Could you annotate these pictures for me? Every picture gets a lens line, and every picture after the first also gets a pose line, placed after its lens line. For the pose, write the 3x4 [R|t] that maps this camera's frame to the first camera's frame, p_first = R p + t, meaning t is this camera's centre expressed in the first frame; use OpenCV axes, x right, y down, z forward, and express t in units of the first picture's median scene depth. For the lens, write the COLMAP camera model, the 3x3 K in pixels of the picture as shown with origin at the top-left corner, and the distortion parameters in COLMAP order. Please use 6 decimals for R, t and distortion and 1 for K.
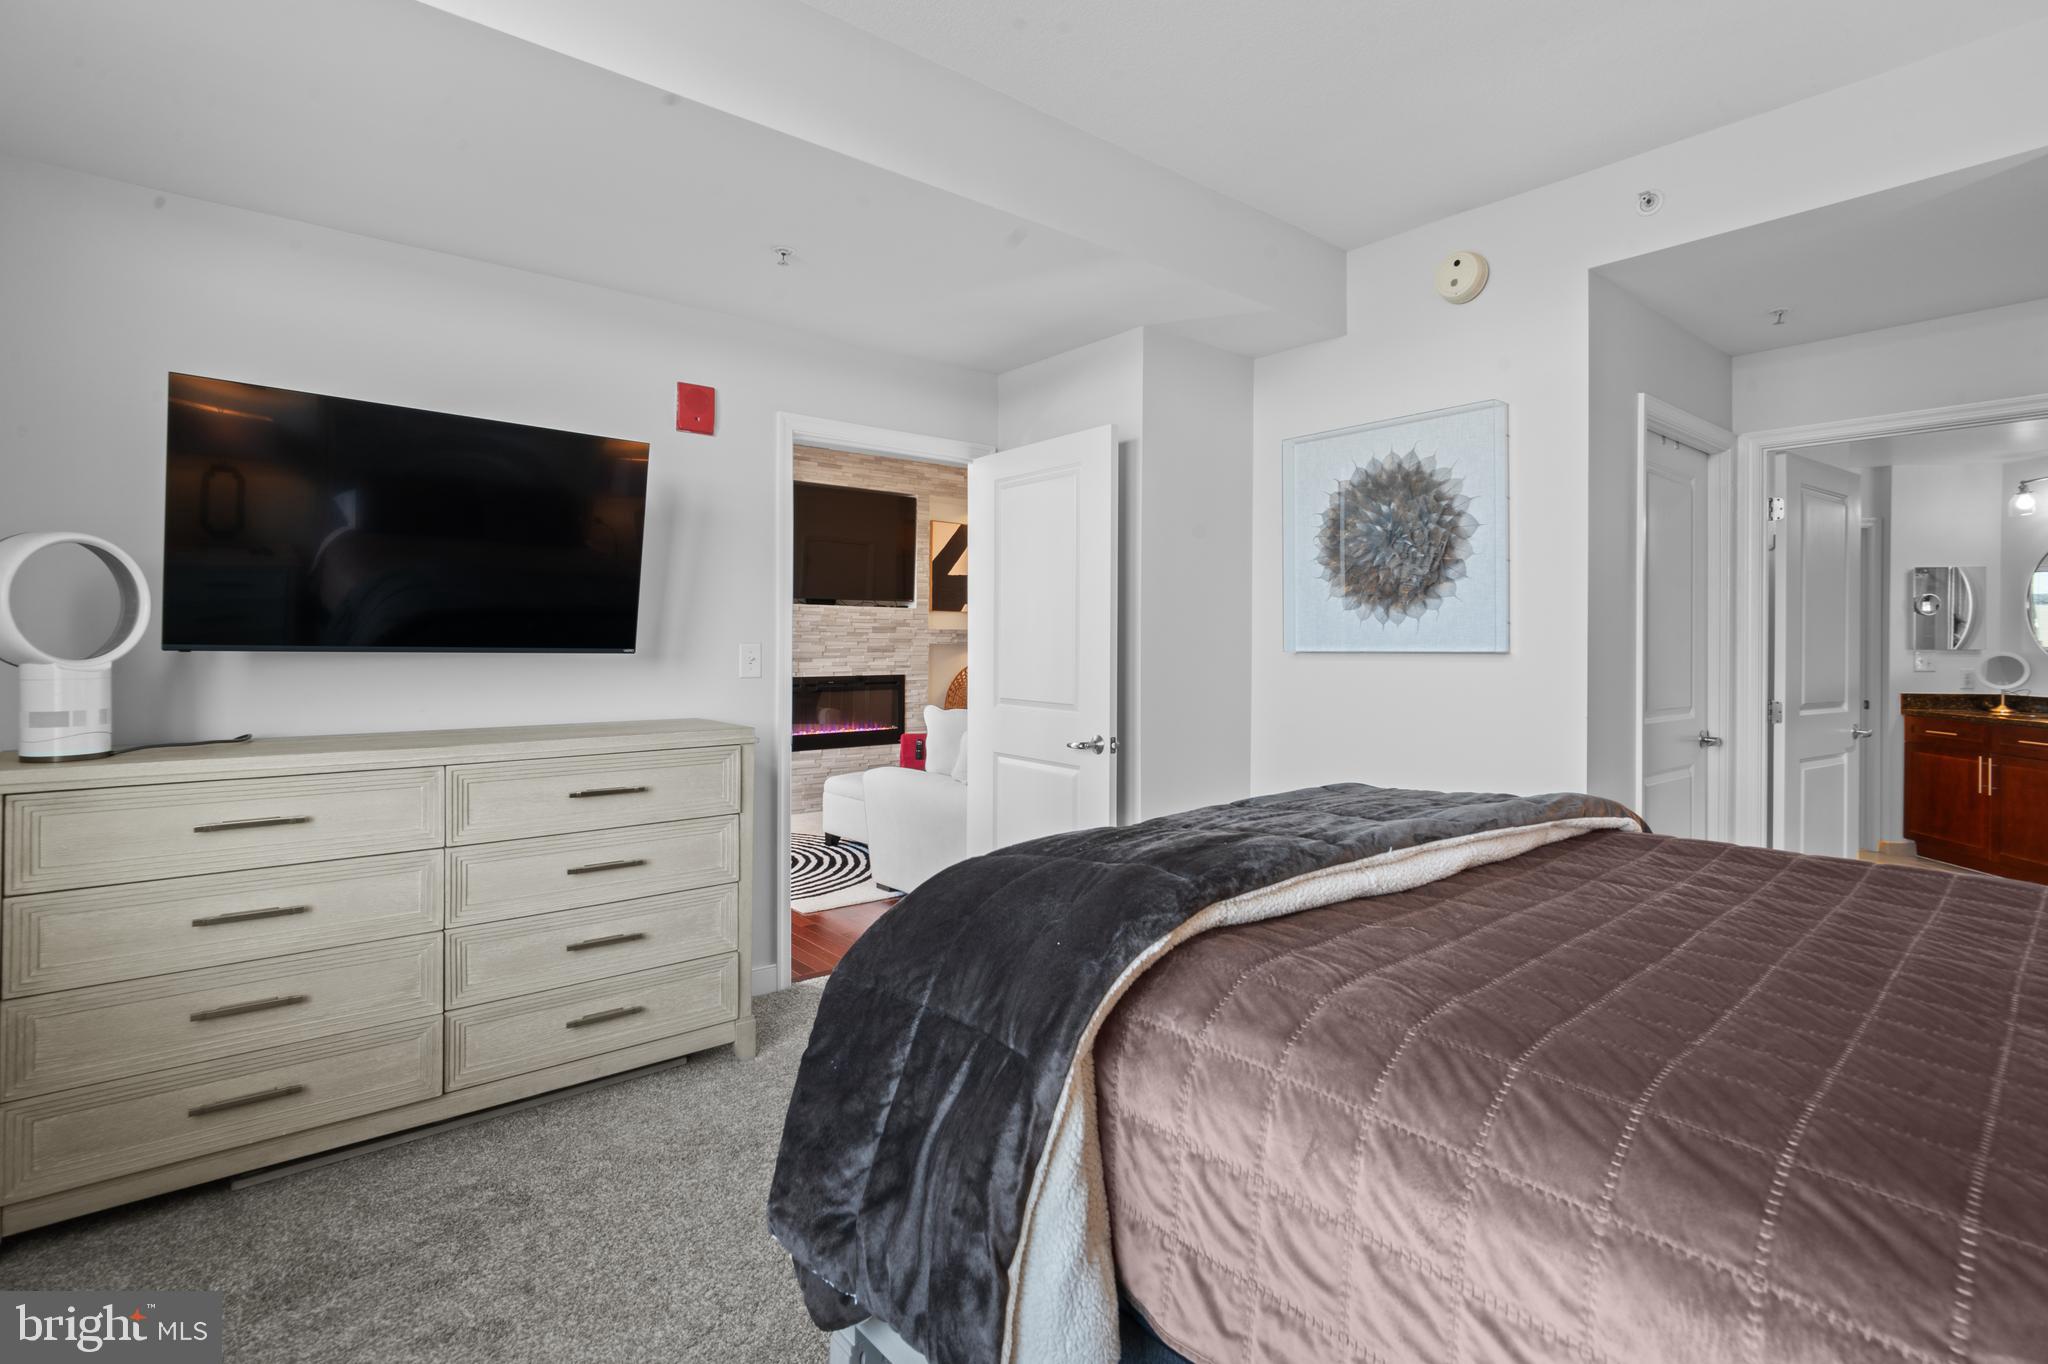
lens RADIAL K [[987.8, 0, 1015.0], [0, 987.8, 636.6], [0, 0, 1]] dist [-0.000157, 0.000426]
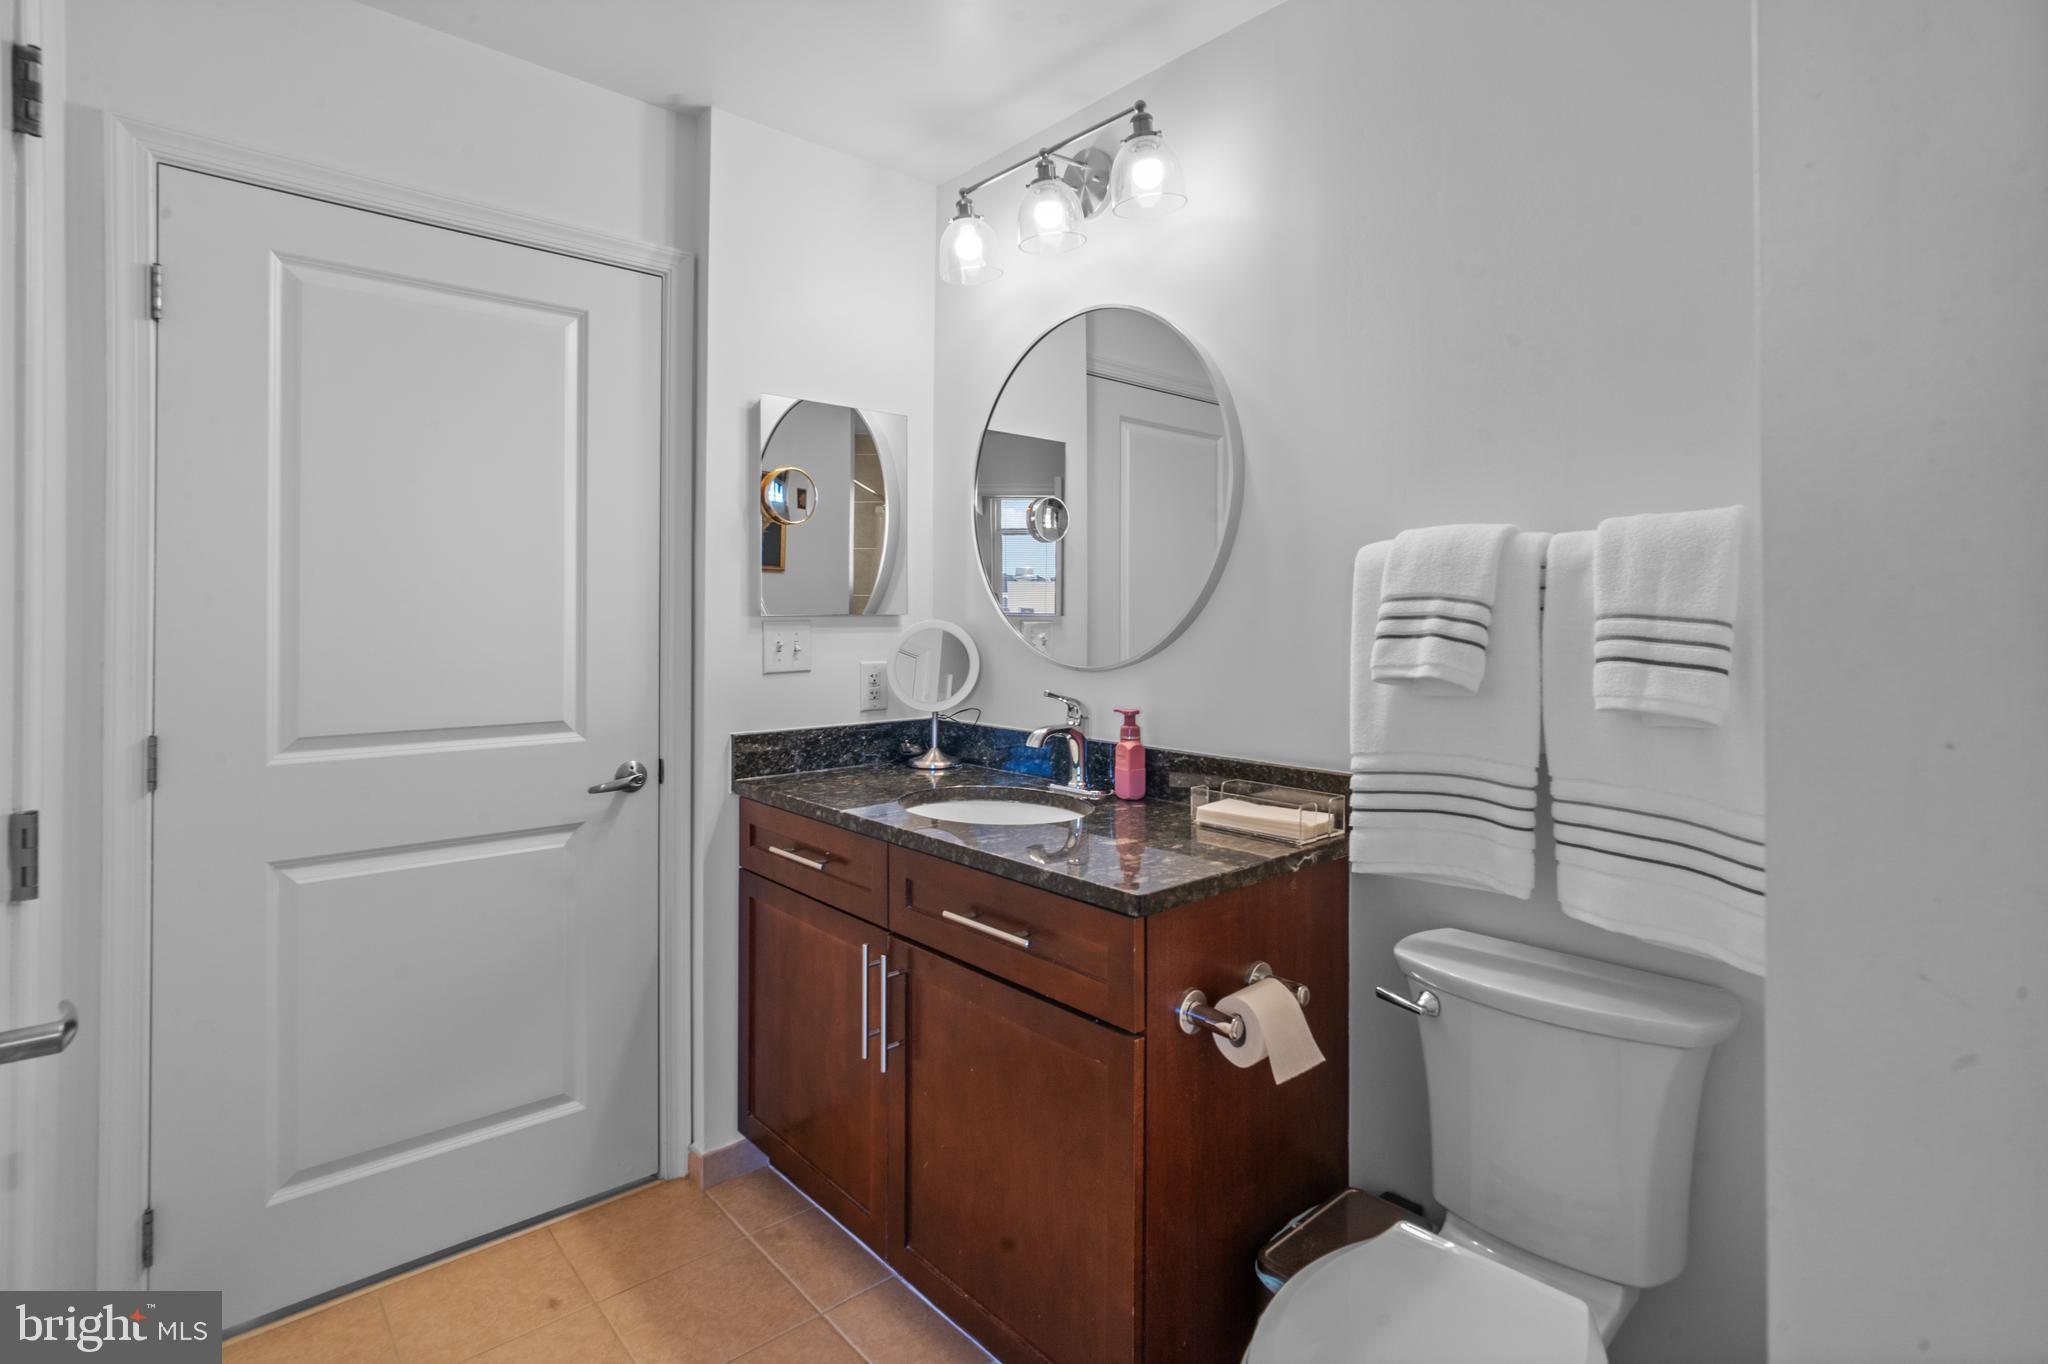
lens RADIAL K [[997.9, 0, 1027.5], [0, 997.9, 592.0], [0, 0, 1]] dist [-0.021013, 0.010318]
pose [[0.680178, 0.003901, 0.733037, 0.713335], [0.001314, 0.999978, -0.006541, 0.006583], [-0.733046, 0.005413, 0.680158, 0.680252]]
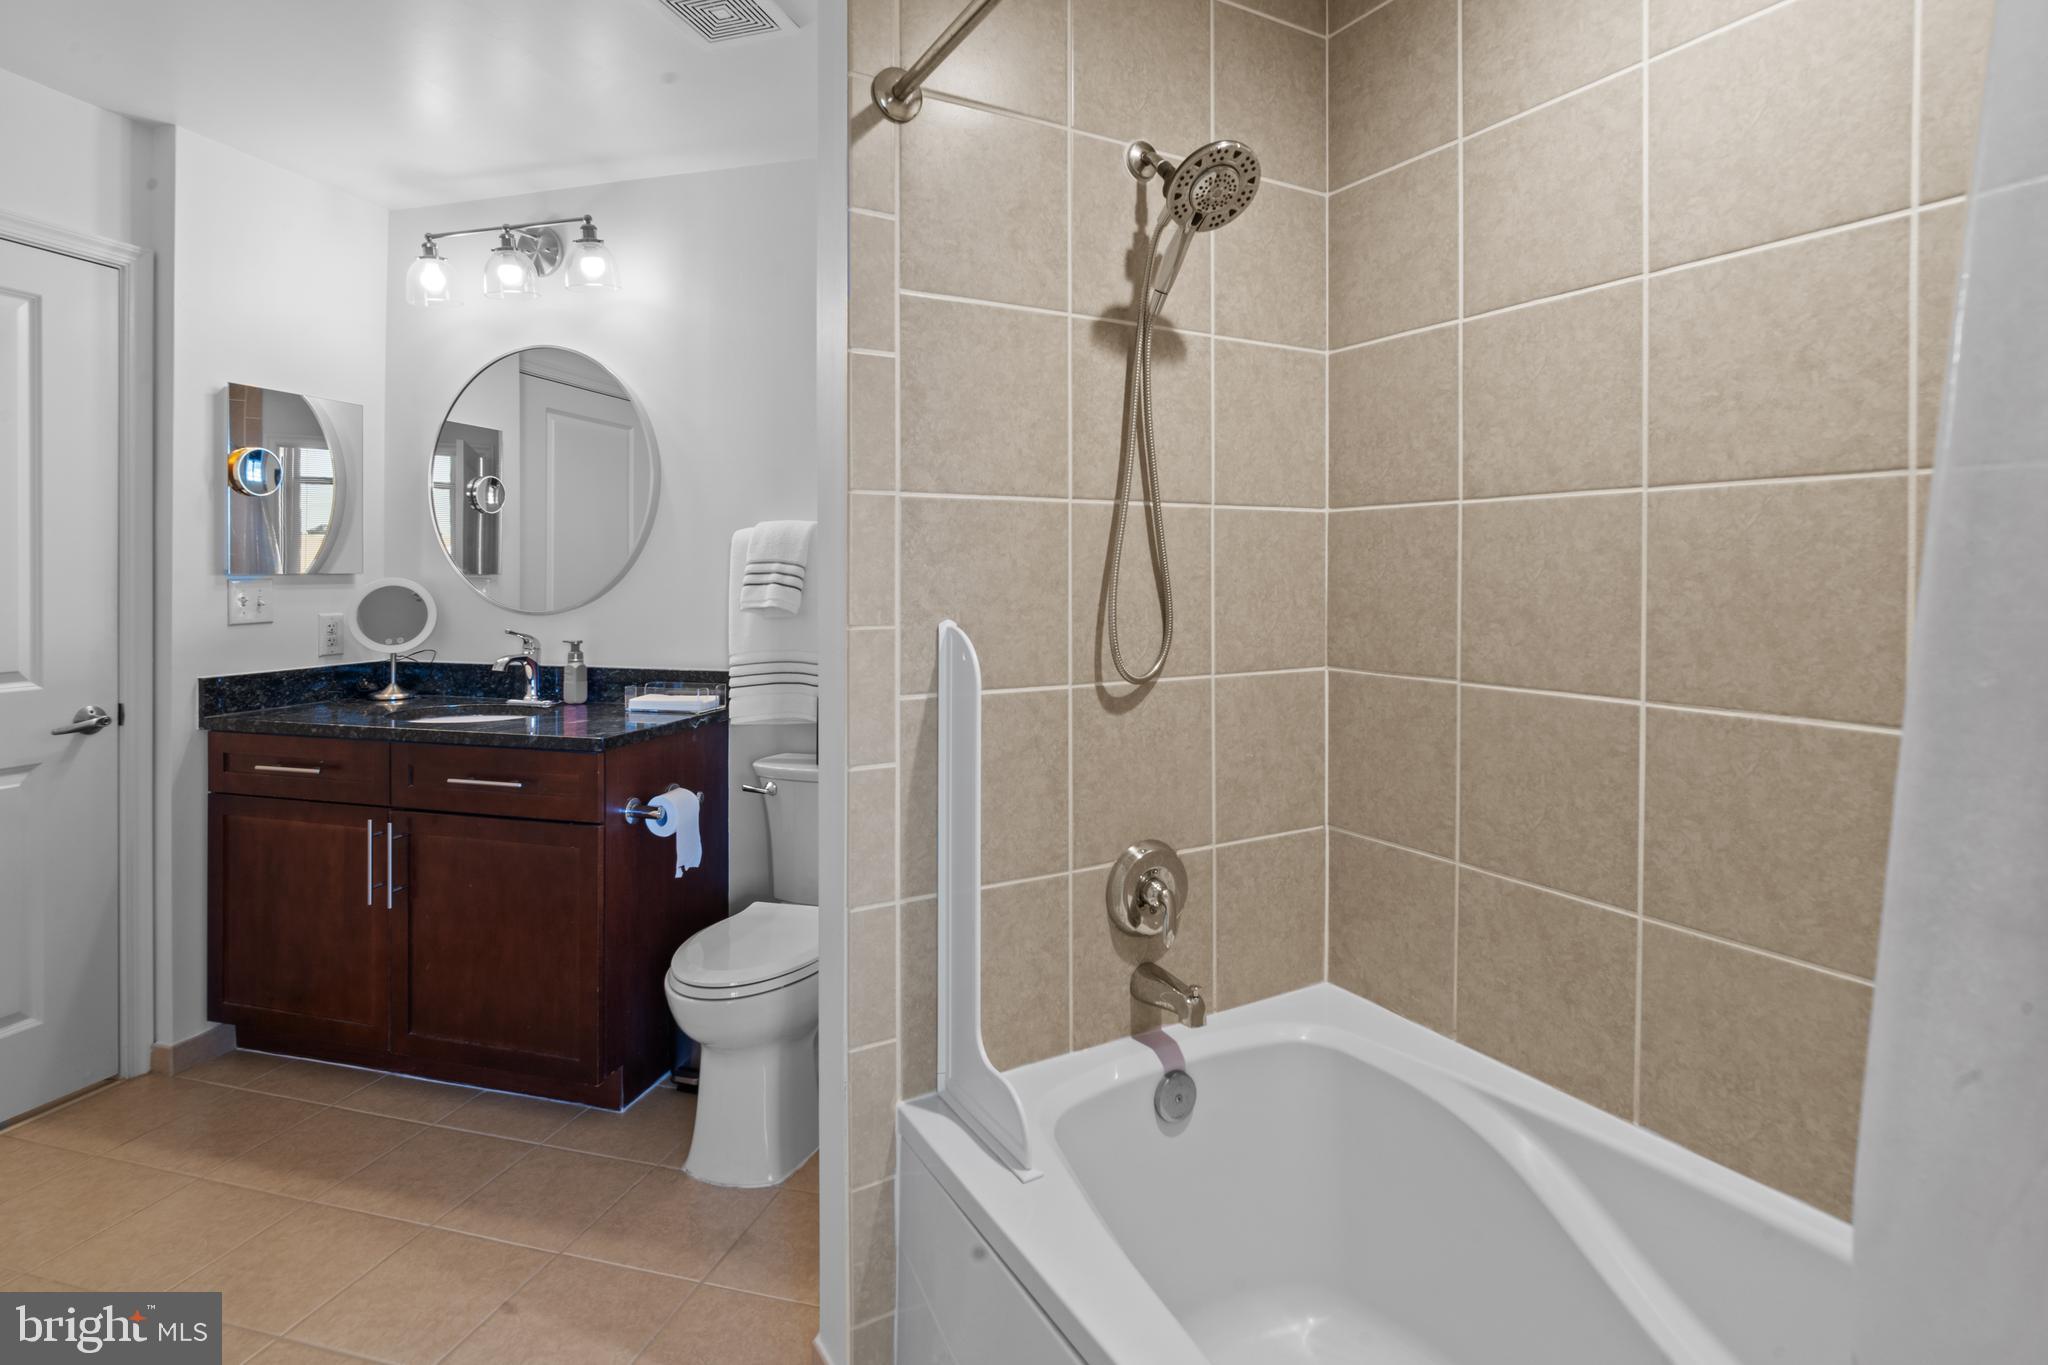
lens RADIAL K [[1008.4, 0, 1013.9], [0, 1008.4, 570.7], [0, 0, 1]] dist [-0.003604, -0.000165]
pose [[0.174398, -0.010673, 0.984617, 0.545752], [-0.003758, 0.999927, 0.011504, 0.004801], [-0.984668, -0.005706, 0.174345, 0.594054]]
